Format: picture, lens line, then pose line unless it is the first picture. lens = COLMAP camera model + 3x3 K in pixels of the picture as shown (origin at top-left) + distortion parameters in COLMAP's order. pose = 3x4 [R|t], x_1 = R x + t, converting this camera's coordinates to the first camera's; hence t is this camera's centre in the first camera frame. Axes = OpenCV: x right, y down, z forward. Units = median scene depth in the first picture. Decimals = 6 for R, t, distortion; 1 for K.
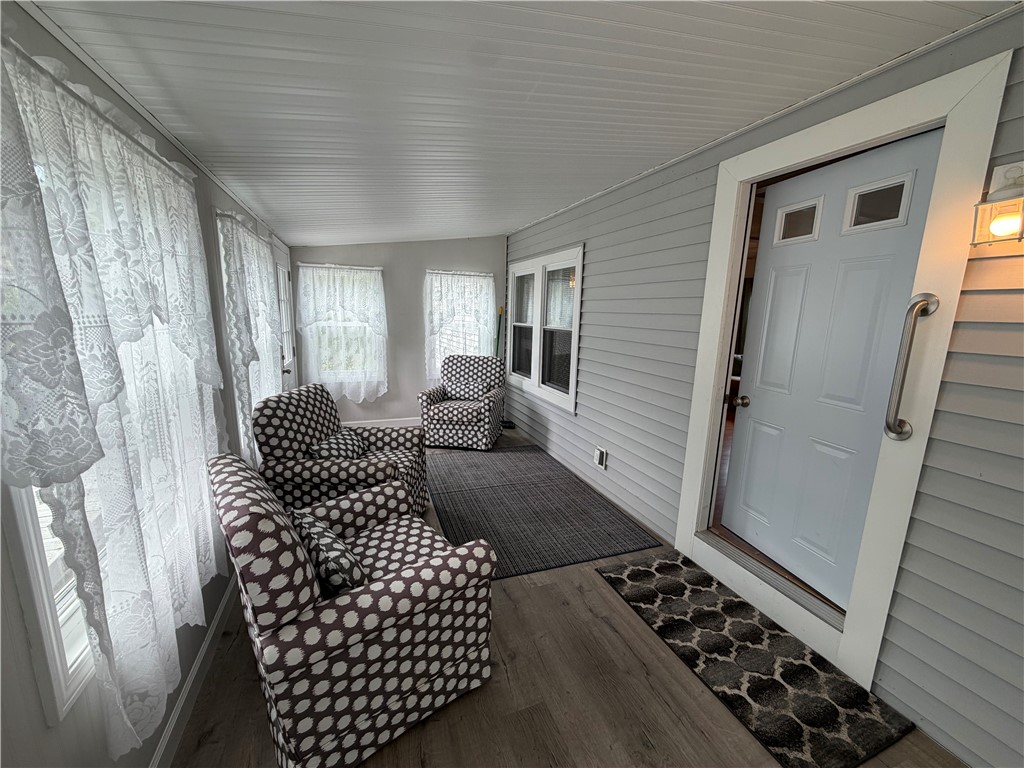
lens RADIAL K [[409.3, 0, 509.5], [0, 409.3, 387.1], [0, 0, 1]] dist [0.001007, -0.000065]
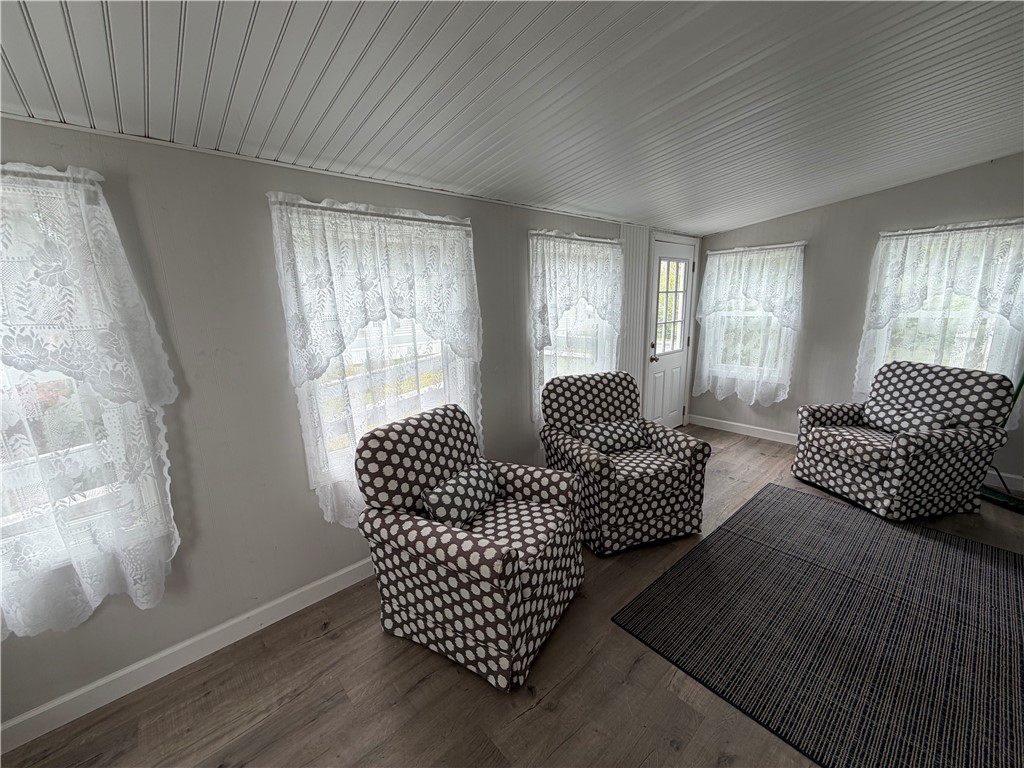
lens RADIAL K [[409.3, 0, 512.0], [0, 409.3, 384.2], [0, 0, 1]] dist [0.001007, -0.000065]
pose [[0.353930, 0.155302, -0.922288, 0.278305], [-0.133542, 0.984405, 0.114515, -0.040569], [0.925689, 0.082633, 0.369150, 0.230388]]
